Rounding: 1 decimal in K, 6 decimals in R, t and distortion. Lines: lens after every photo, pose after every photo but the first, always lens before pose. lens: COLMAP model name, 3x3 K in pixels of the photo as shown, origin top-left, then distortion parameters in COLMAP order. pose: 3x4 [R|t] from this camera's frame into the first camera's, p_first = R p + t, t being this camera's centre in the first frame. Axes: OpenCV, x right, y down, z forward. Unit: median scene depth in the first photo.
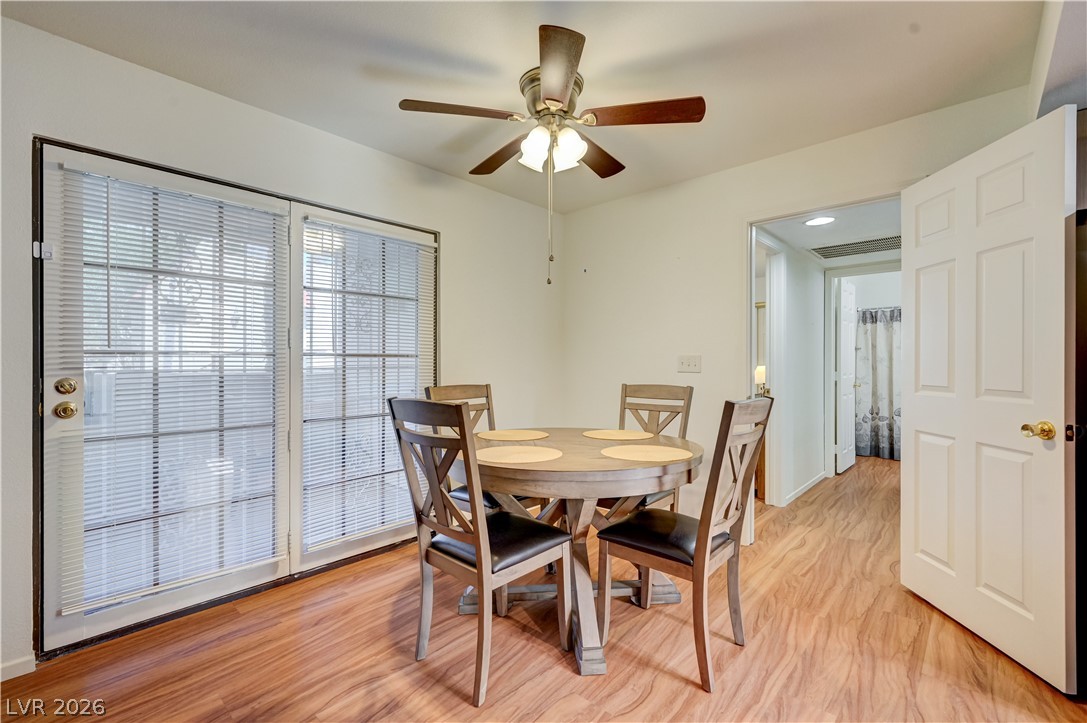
lens RADIAL K [[471.3, 0, 543.5], [0, 471.3, 361.5], [0, 0, 1]] dist [-0.000838, -0.000023]
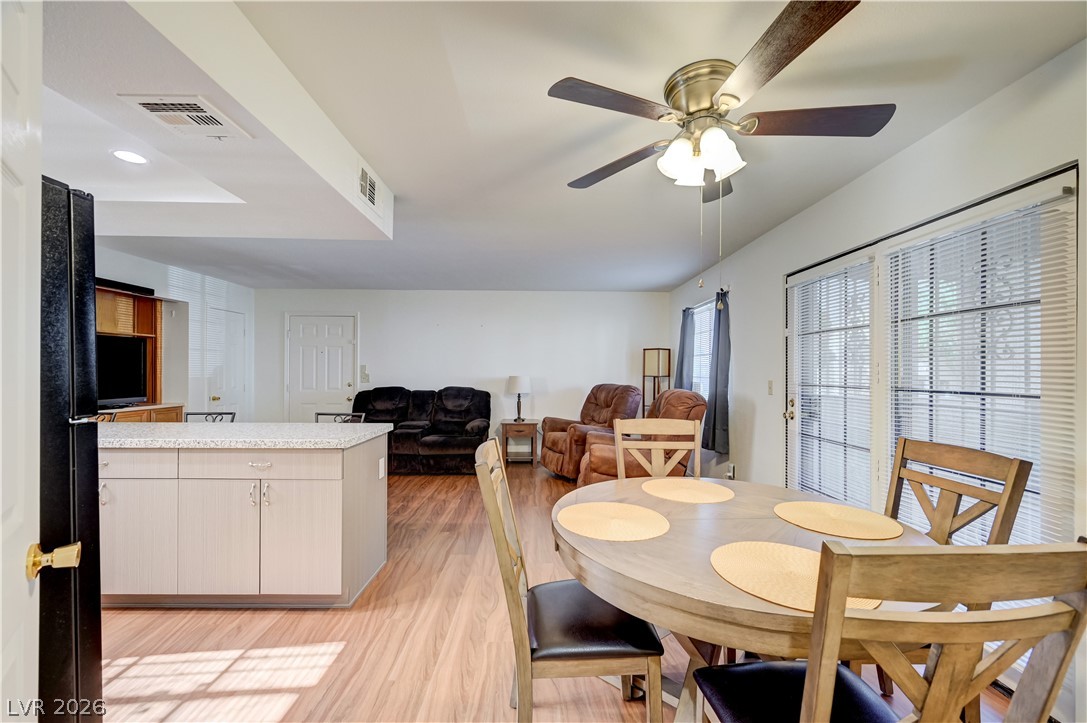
lens RADIAL K [[438.2, 0, 542.9], [0, 438.2, 369.4], [0, 0, 1]] dist [0.000976, 0.000136]
pose [[-0.731226, -0.006446, -0.682104, 0.808386], [-0.003553, 0.999978, -0.005641, -0.060728], [0.682126, -0.001701, -0.731233, 1.448115]]
